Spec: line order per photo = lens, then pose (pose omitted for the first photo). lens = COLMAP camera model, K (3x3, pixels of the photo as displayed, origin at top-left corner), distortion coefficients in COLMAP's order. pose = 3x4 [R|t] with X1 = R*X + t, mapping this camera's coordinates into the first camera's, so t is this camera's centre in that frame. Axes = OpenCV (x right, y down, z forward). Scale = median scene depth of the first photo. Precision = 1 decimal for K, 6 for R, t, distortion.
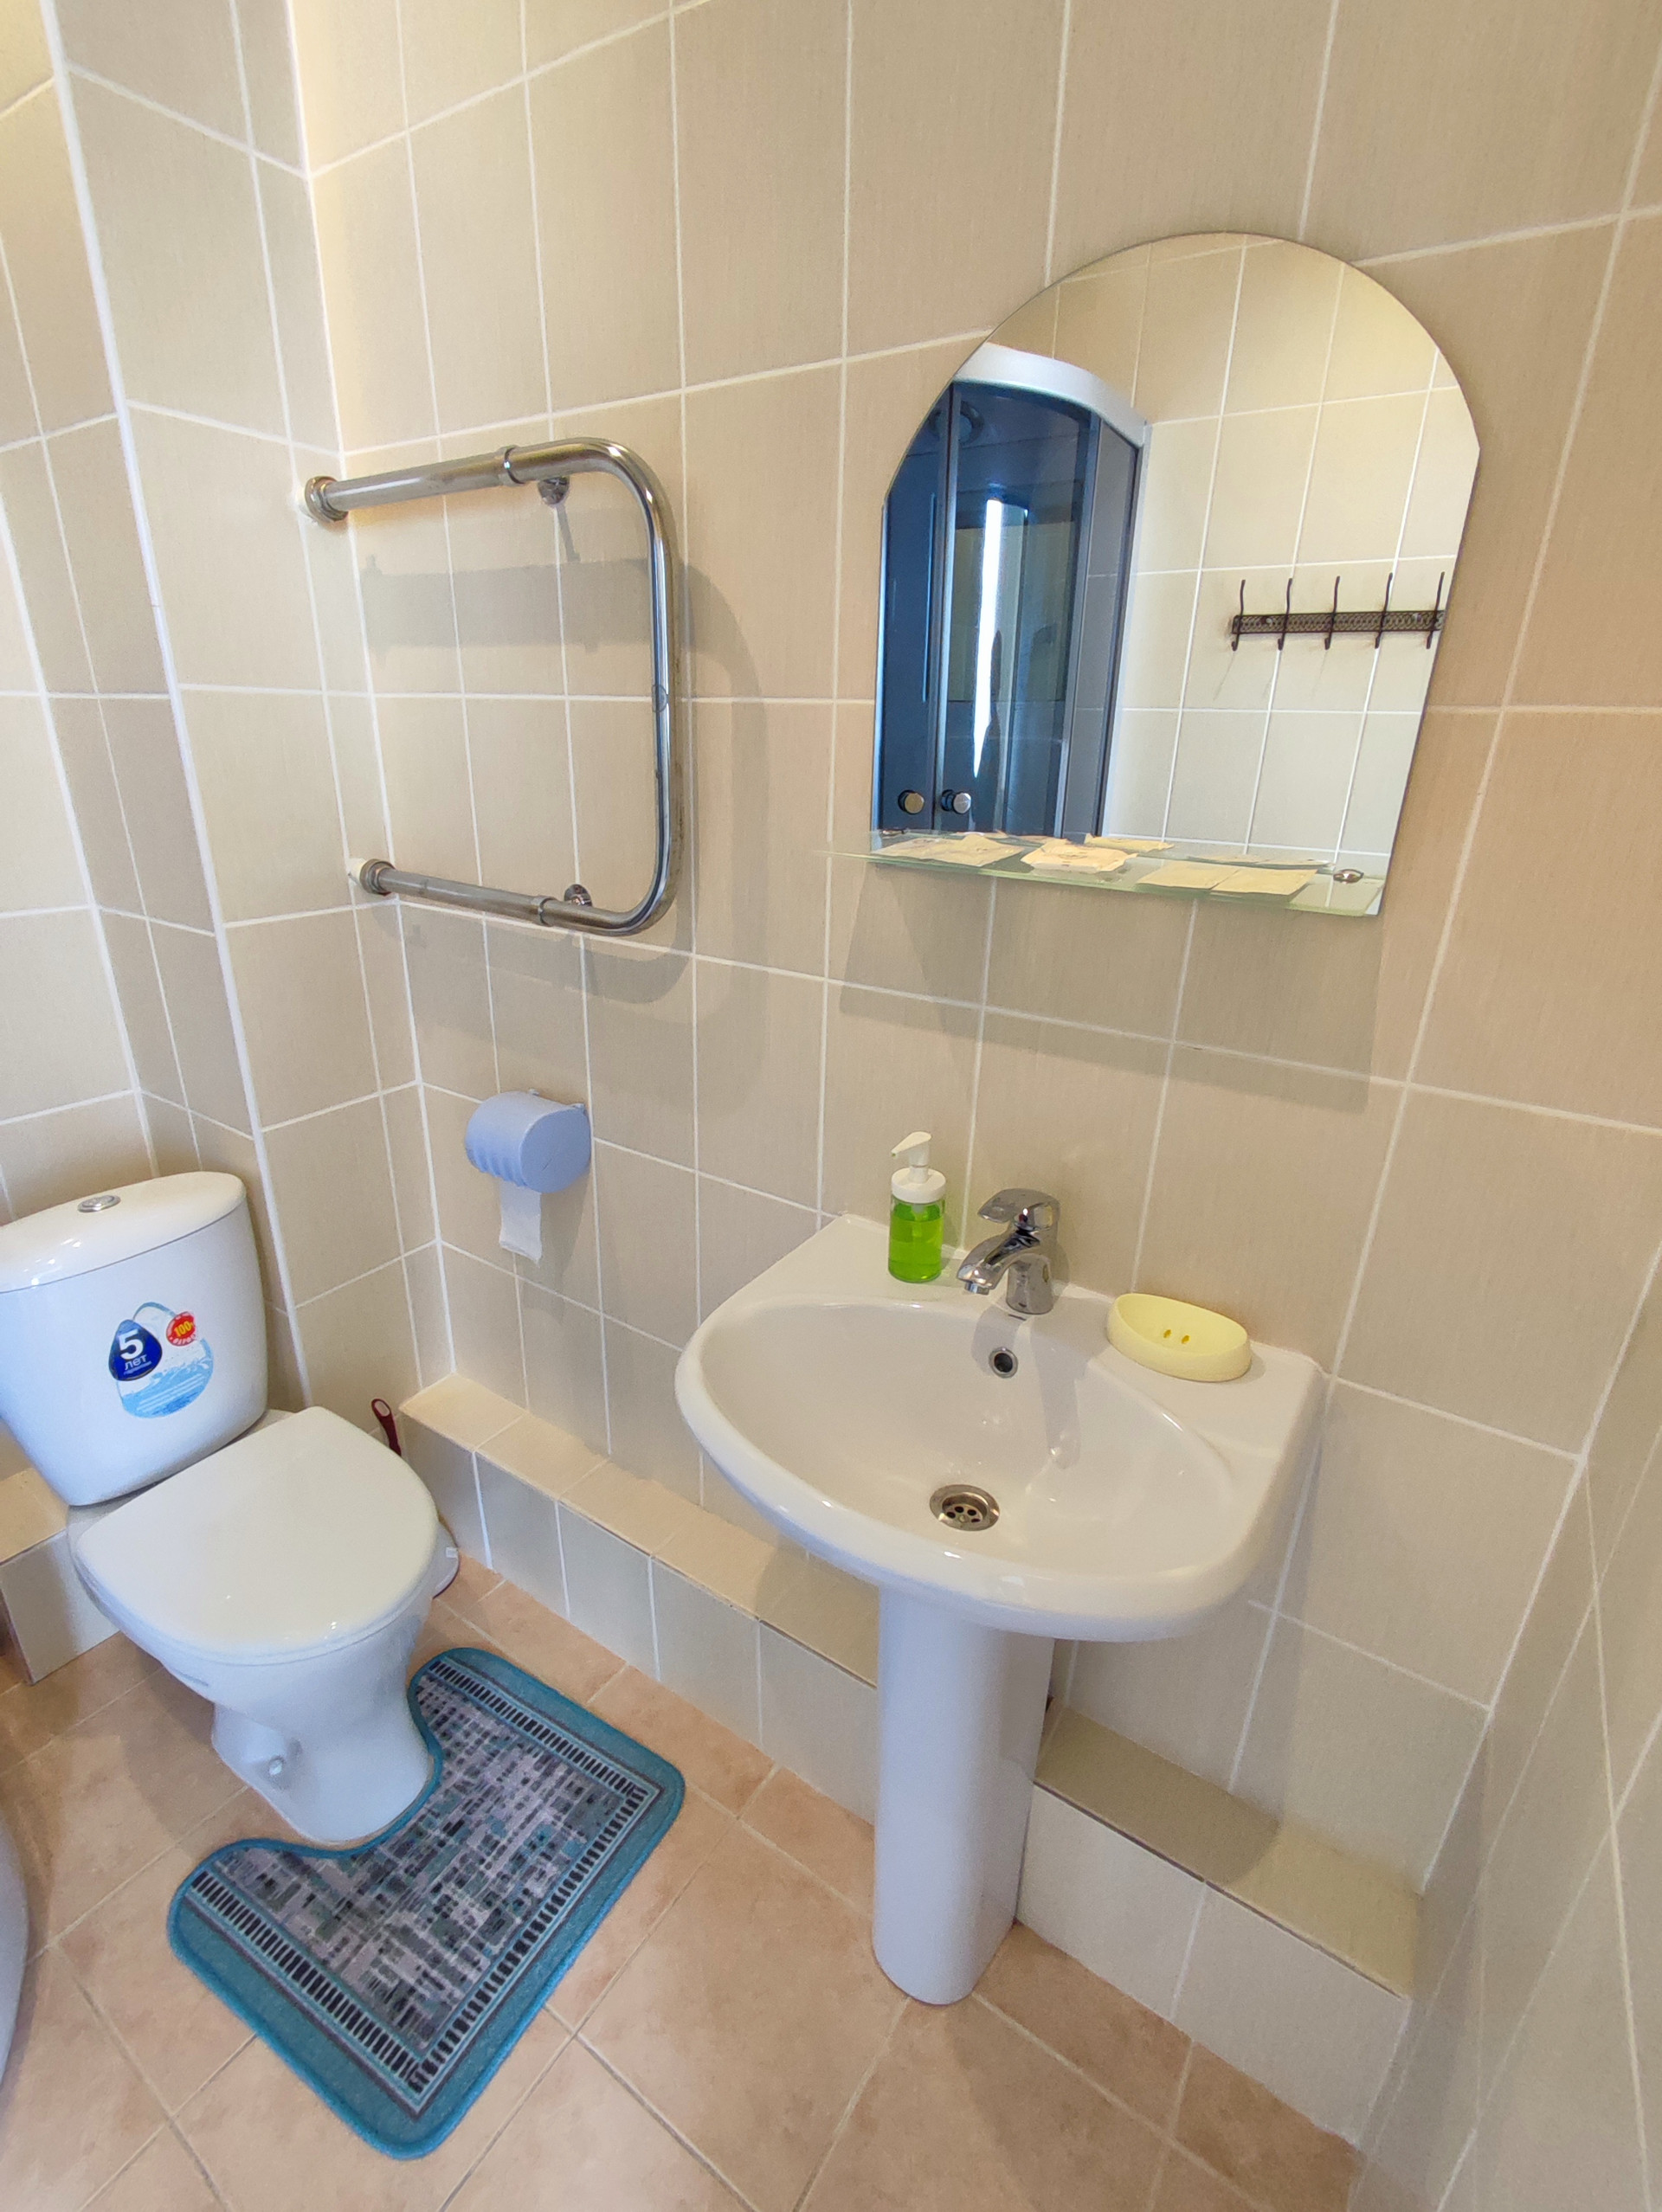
lens RADIAL K [[1006.6, 0, 837.9], [0, 1006.6, 1105.1], [0, 0, 1]] dist [-0.004865, -0.001683]
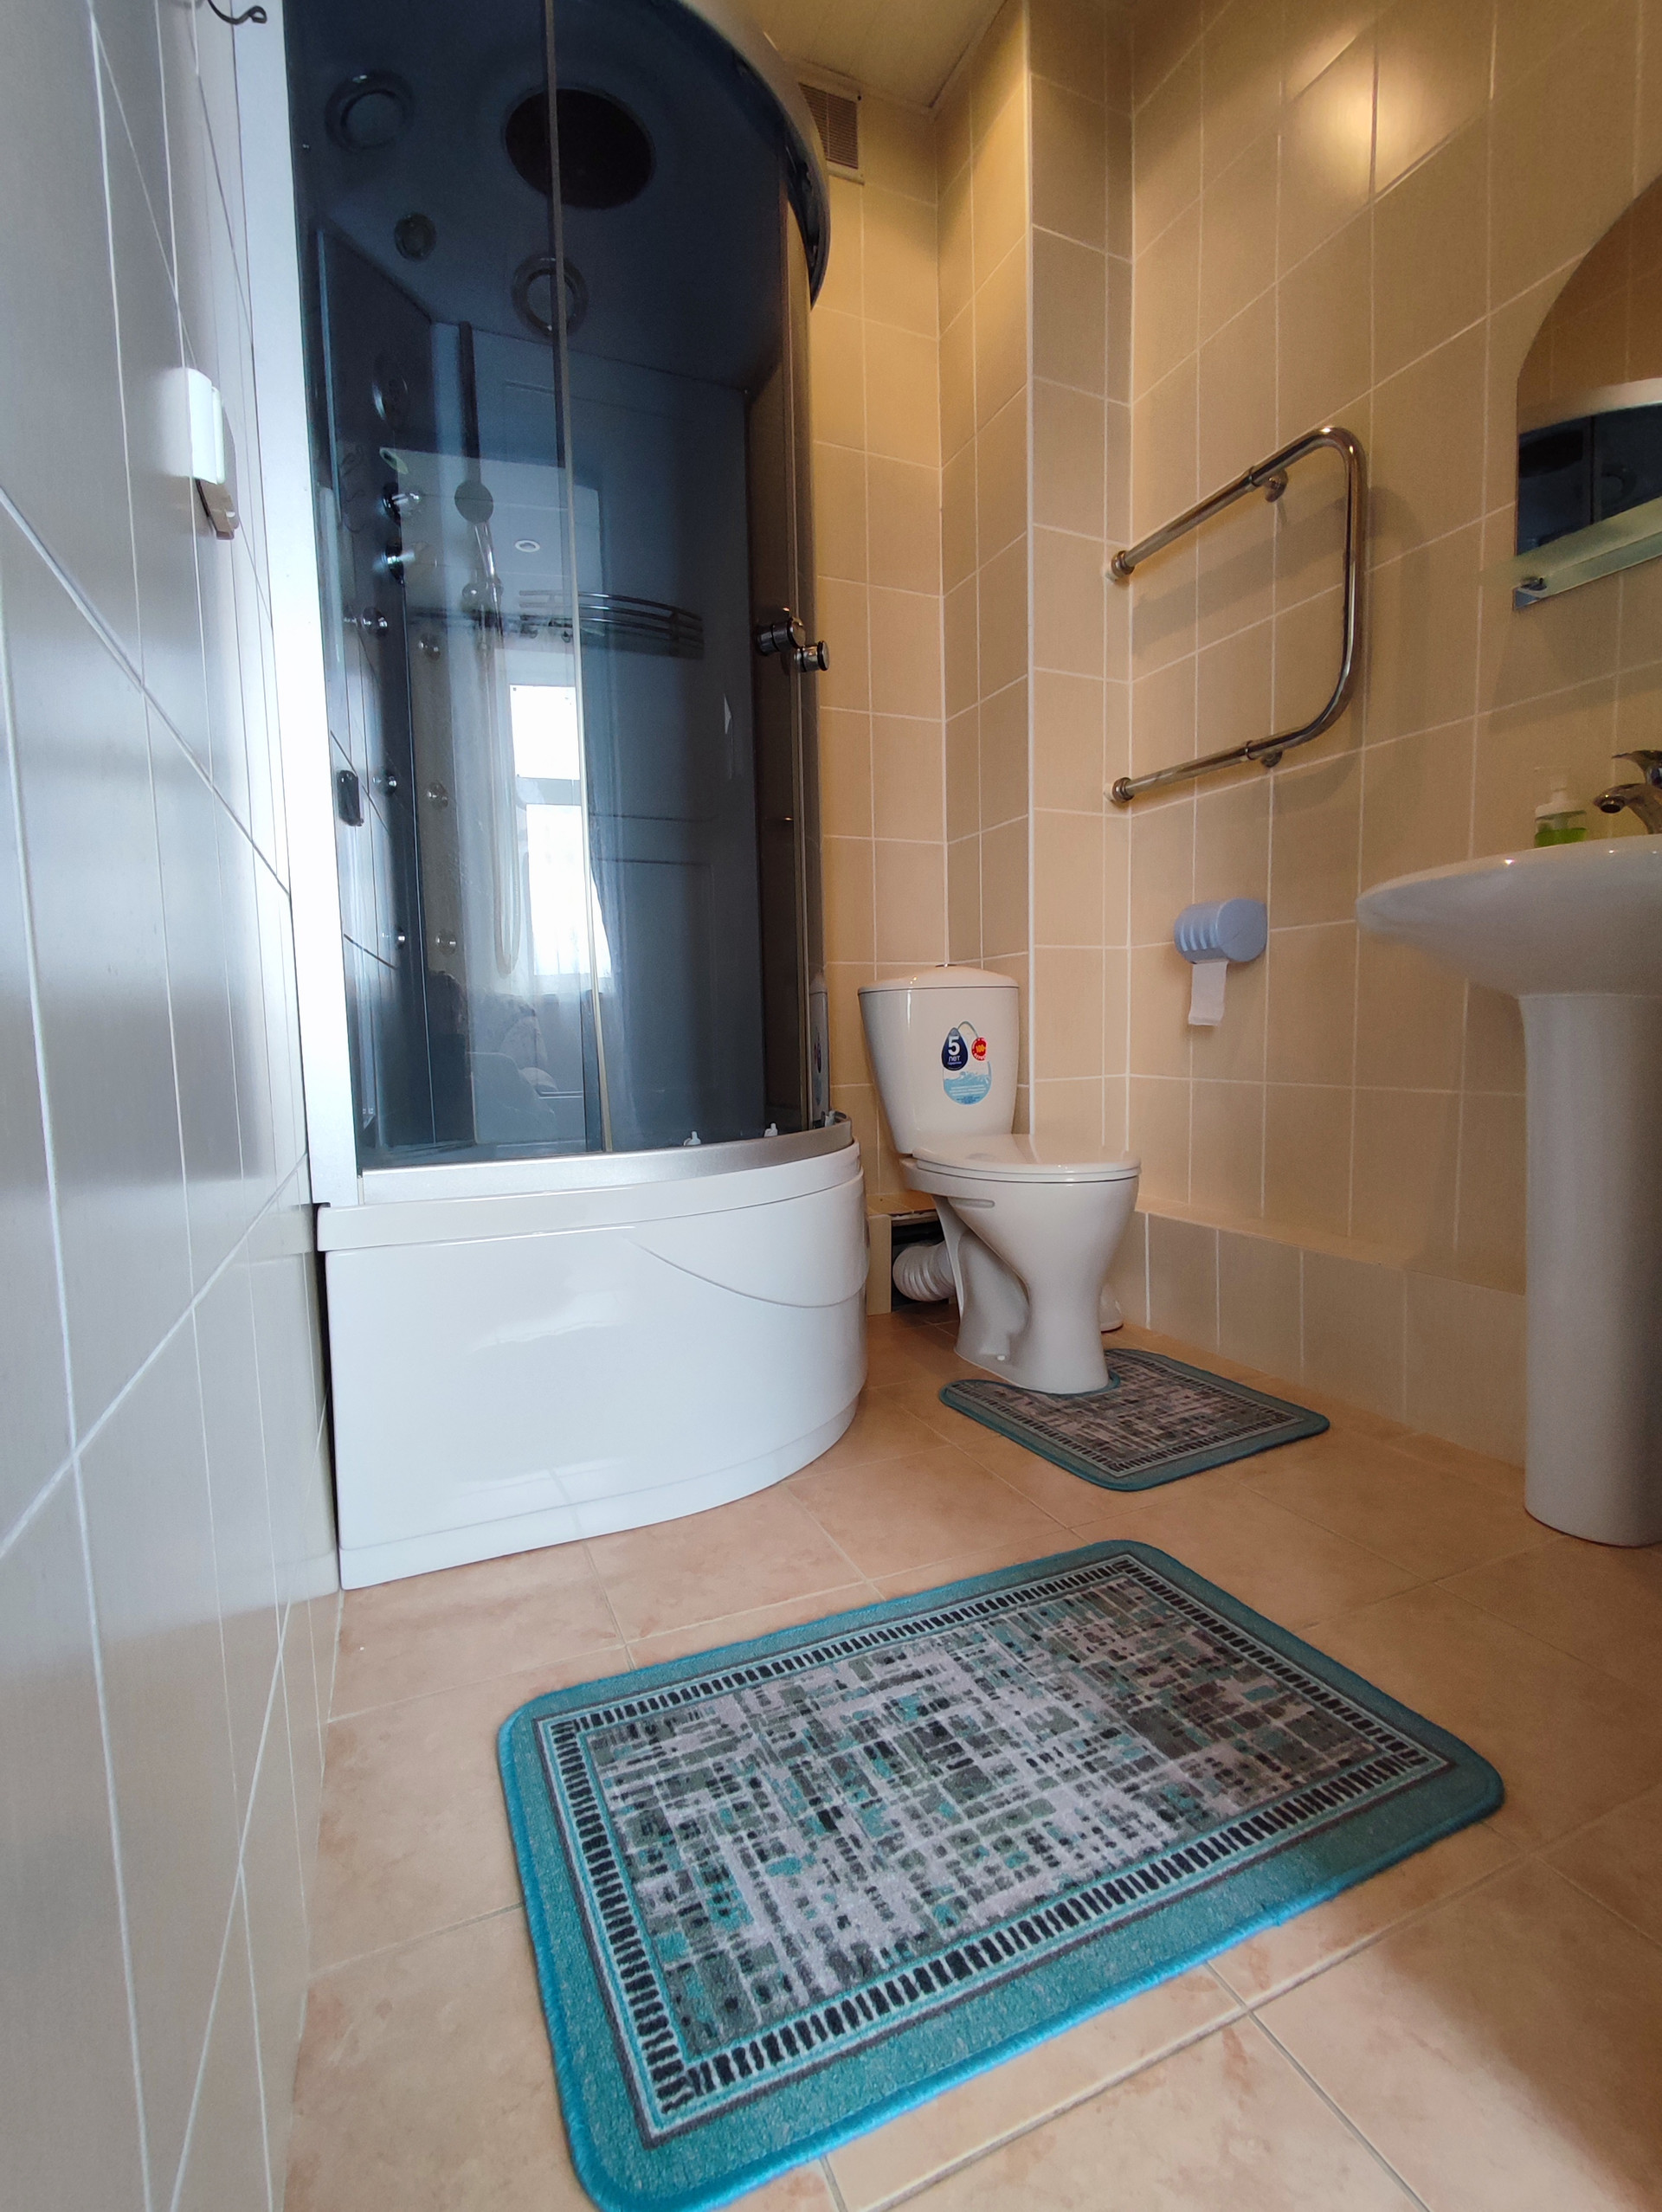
lens RADIAL K [[1006.6, 0, 830.9], [0, 1006.6, 1114.4], [0, 0, 1]] dist [-0.004865, -0.001683]
pose [[0.841818, -0.000325, -0.539762, -0.012887], [-0.151964, 0.959407, -0.237582, 0.758965], [0.517929, 0.282025, 0.807596, -0.353547]]
